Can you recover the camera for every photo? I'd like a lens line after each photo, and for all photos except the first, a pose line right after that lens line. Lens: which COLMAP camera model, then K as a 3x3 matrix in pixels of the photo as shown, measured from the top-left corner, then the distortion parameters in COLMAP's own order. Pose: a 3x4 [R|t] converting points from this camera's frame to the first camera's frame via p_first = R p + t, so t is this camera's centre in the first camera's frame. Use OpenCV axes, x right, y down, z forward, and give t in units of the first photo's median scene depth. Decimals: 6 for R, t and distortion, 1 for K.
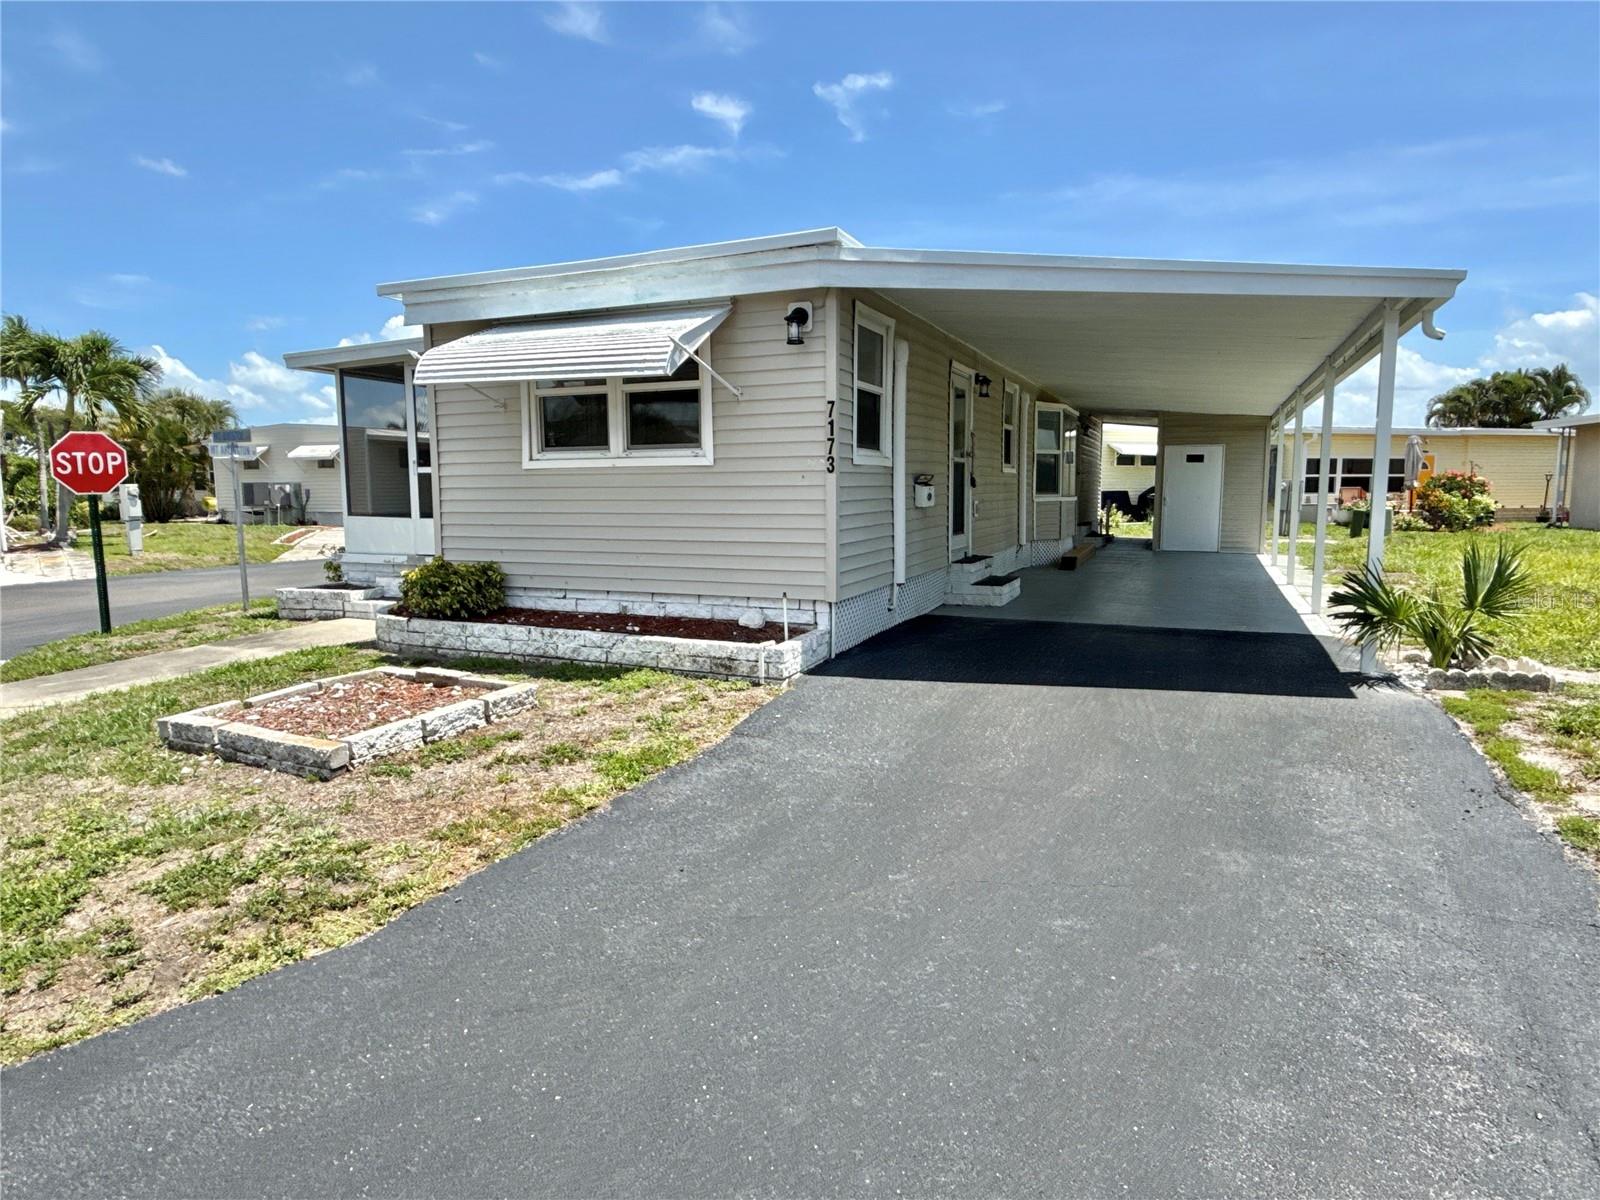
lens RADIAL K [[923.9, 0, 800.0], [0, 923.9, 600.0], [0, 0, 1]] dist [0.004297, 0.000430]
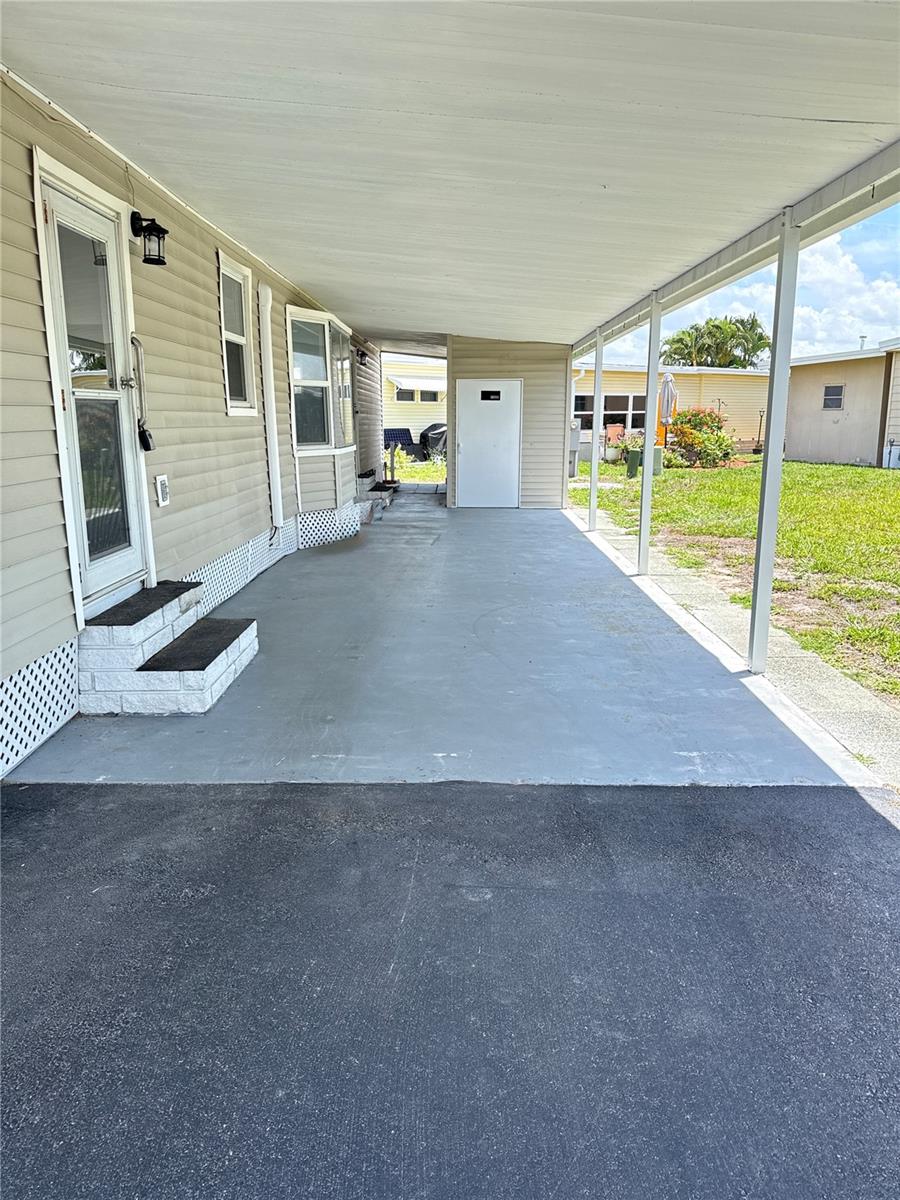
lens RADIAL K [[879.8, 0, 448.3], [0, 879.8, 591.6], [0, 0, 1]] dist [0.067623, -0.061548]
pose [[0.925702, -0.072467, 0.371247, 0.089306], [0.045848, 0.995736, 0.080045, -0.044379], [-0.375465, -0.057077, 0.925078, 0.284150]]
